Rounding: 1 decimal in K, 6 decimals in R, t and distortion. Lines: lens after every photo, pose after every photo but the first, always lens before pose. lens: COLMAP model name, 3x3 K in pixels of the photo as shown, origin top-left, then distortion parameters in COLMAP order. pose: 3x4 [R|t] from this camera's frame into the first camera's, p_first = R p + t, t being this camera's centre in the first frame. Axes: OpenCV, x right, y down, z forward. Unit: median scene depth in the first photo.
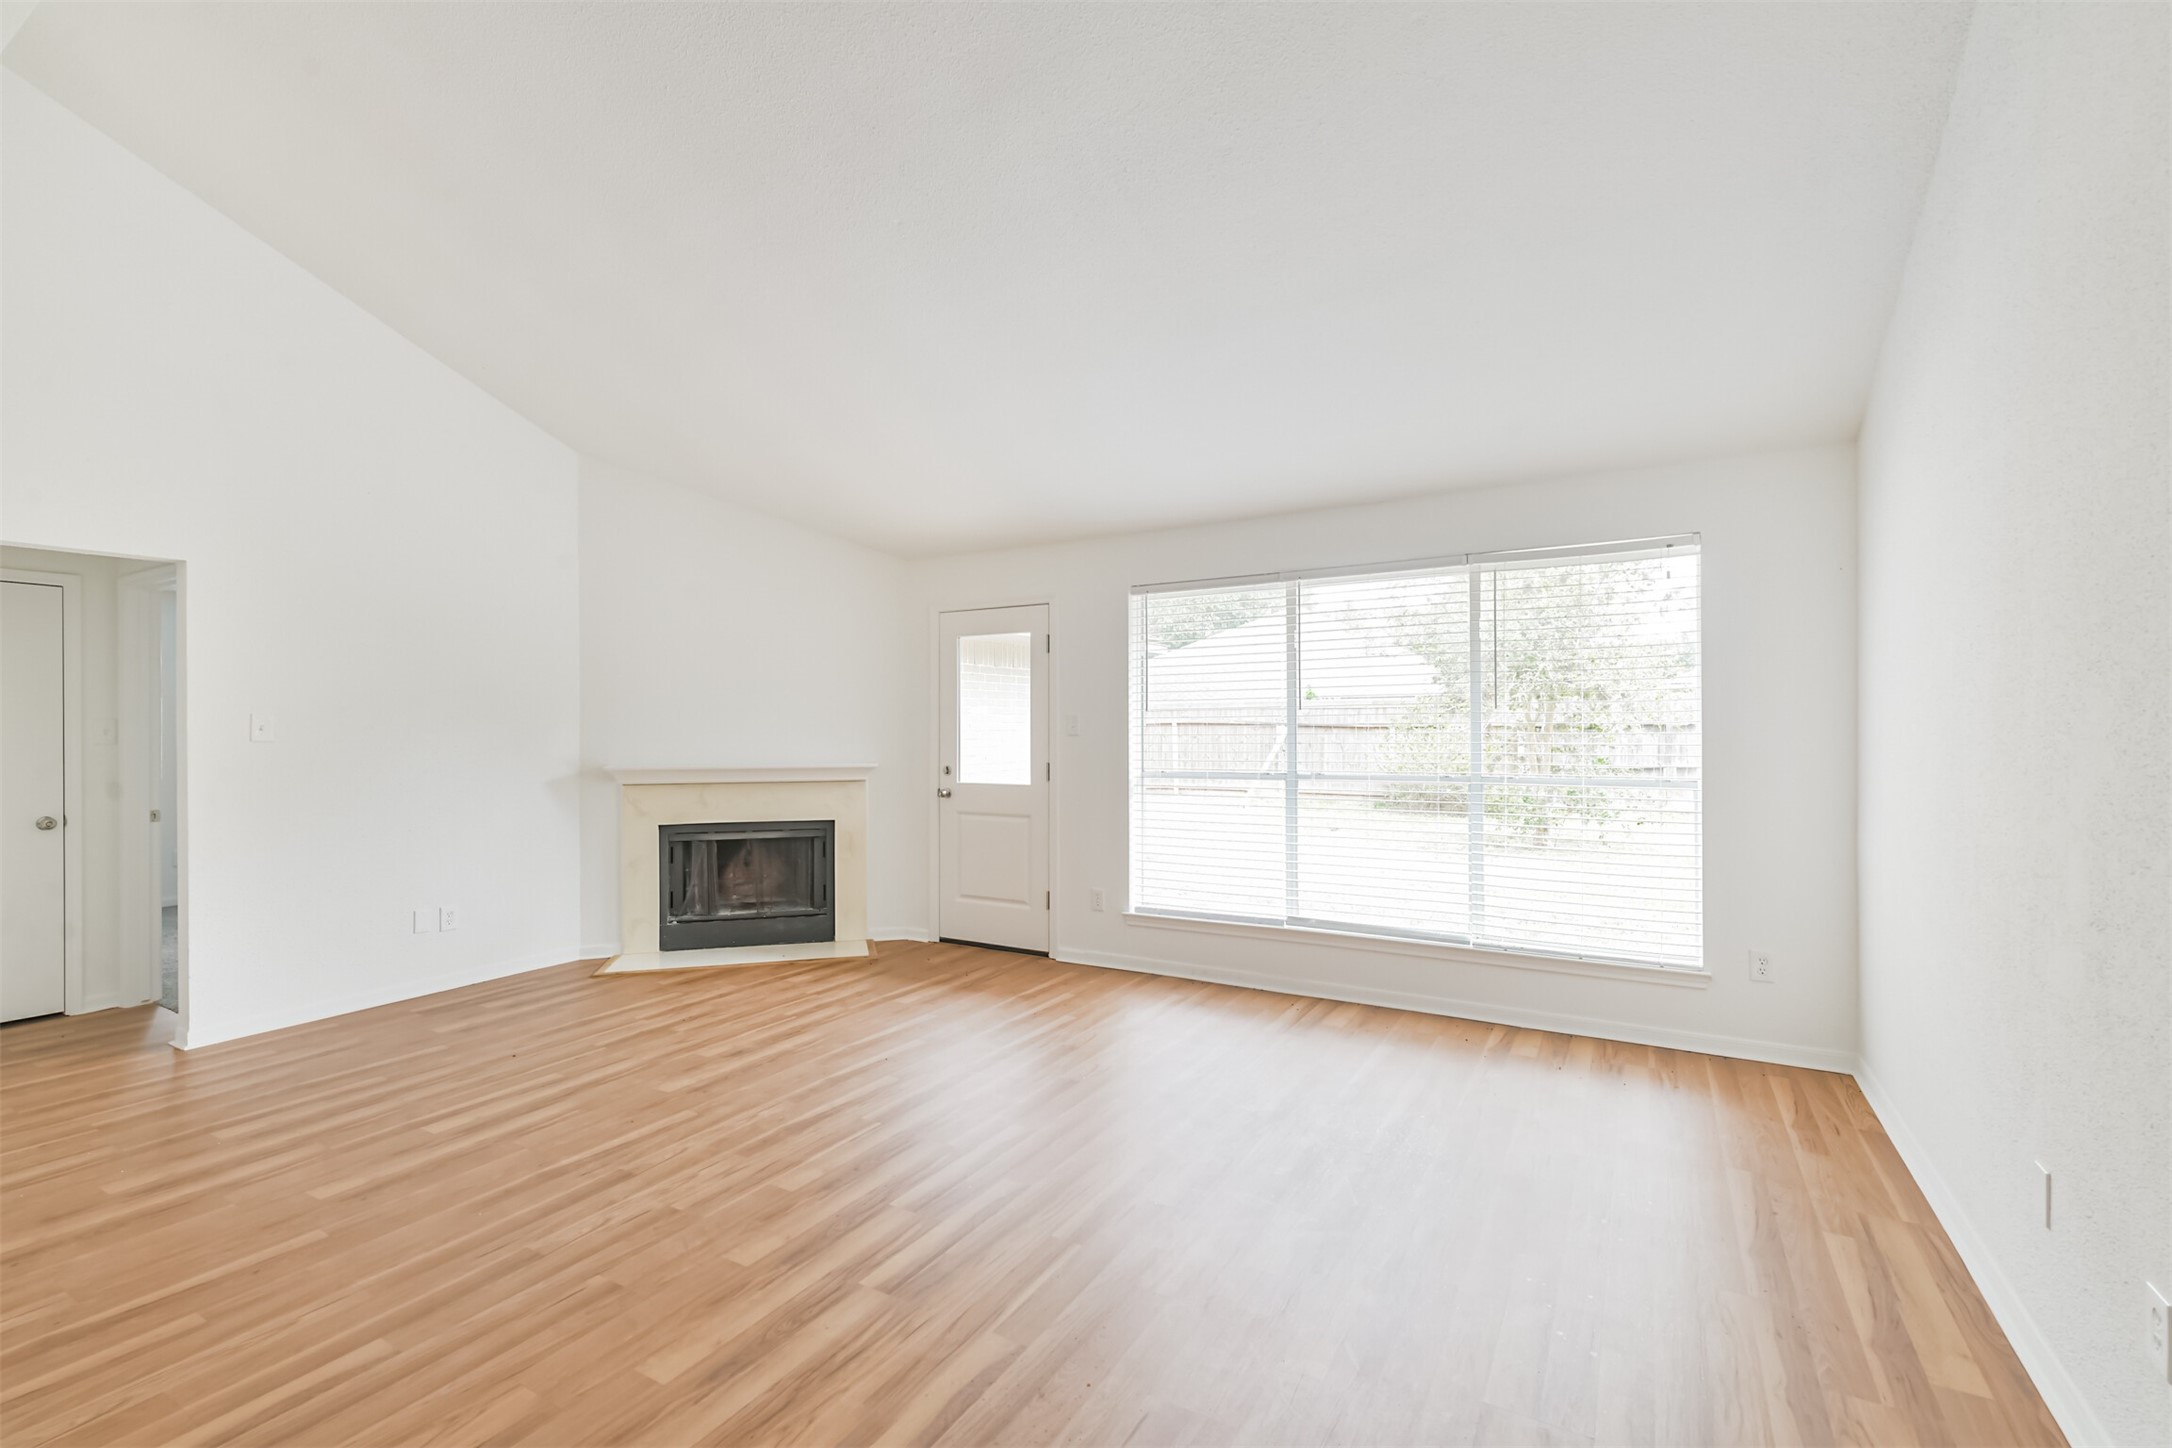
lens RADIAL K [[932.0, 0, 1097.9], [0, 932.0, 733.7], [0, 0, 1]] dist [0.014574, -0.003154]
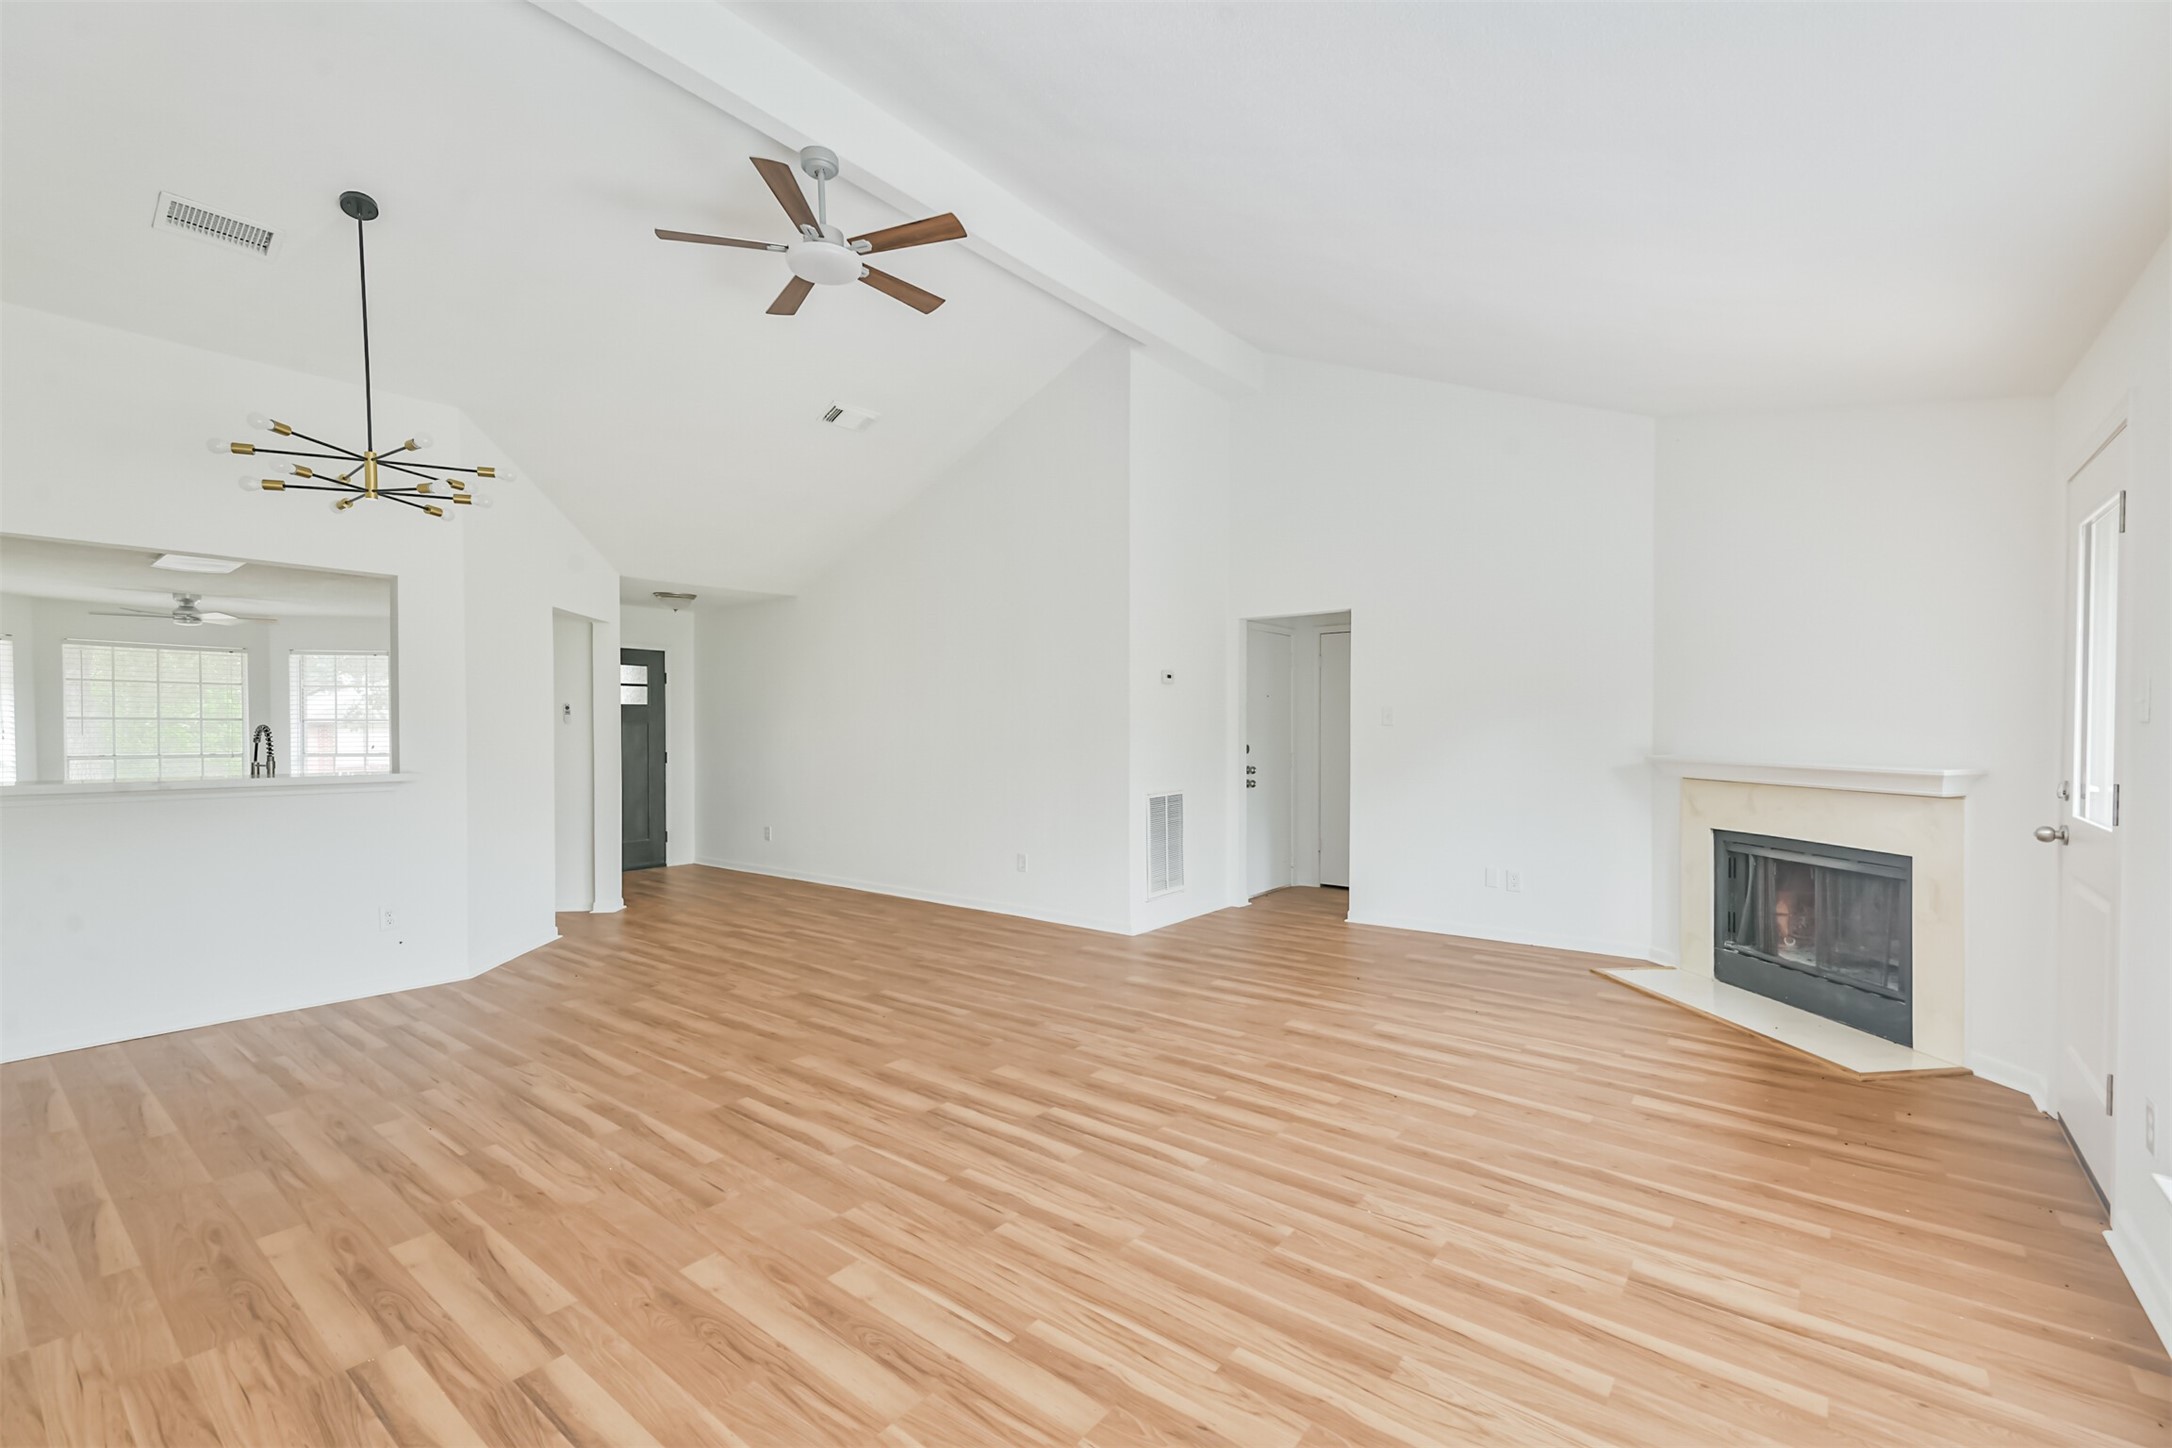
lens RADIAL K [[932.0, 0, 1094.4], [0, 932.0, 722.2], [0, 0, 1]] dist [0.014574, -0.003154]
pose [[-0.142579, 0.000522, -0.989783, 0.482457], [-0.002712, 0.999996, 0.000918, 0.002533], [0.989780, 0.002815, -0.142577, 0.613354]]
